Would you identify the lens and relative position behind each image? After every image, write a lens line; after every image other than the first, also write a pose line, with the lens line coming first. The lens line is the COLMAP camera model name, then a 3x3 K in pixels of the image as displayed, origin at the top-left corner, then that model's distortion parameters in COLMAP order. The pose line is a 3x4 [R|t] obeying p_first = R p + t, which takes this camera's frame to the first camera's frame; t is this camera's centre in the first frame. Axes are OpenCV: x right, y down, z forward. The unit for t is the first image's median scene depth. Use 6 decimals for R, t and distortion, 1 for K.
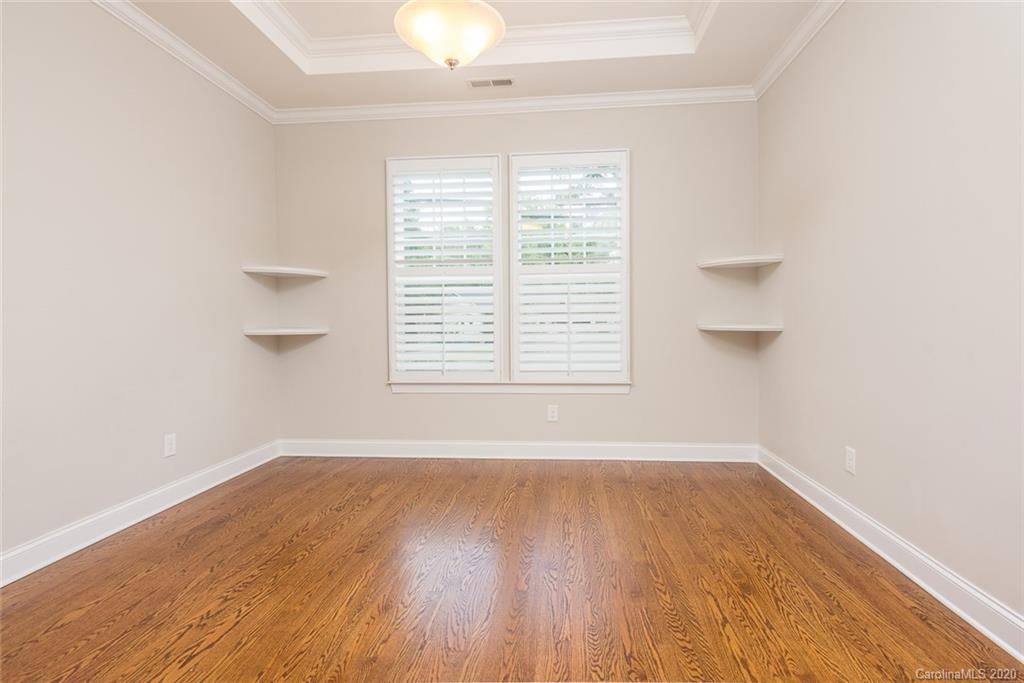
lens RADIAL K [[497.5, 0, 521.1], [0, 497.5, 331.2], [0, 0, 1]] dist [0.012423, -0.013479]
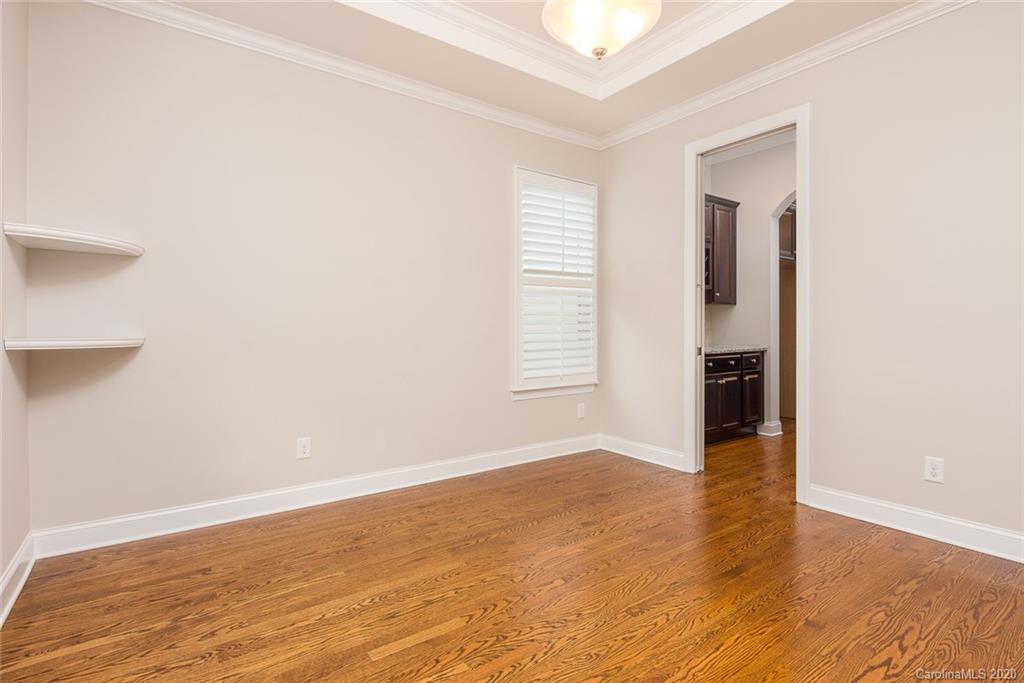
lens RADIAL K [[497.5, 0, 521.1], [0, 497.5, 331.2], [0, 0, 1]] dist [0.012423, -0.013479]
pose [[-0.661585, 0.006811, 0.749840, -0.470096], [0.022934, 0.999675, 0.011154, -0.020117], [-0.749520, 0.024577, -0.661526, 1.108182]]
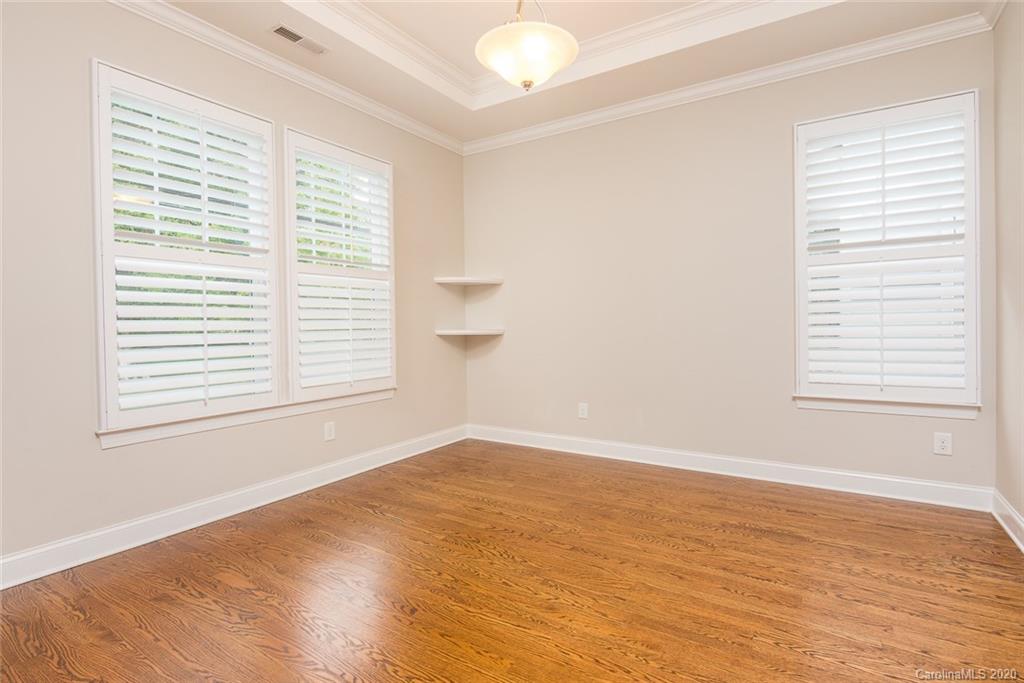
lens RADIAL K [[497.5, 0, 521.1], [0, 497.5, 331.2], [0, 0, 1]] dist [0.012423, -0.013479]
pose [[0.451452, -0.008741, 0.892252, -0.707484], [0.026224, 0.999650, -0.003475, -0.003258], [-0.891910, 0.024967, 0.451523, 0.344748]]
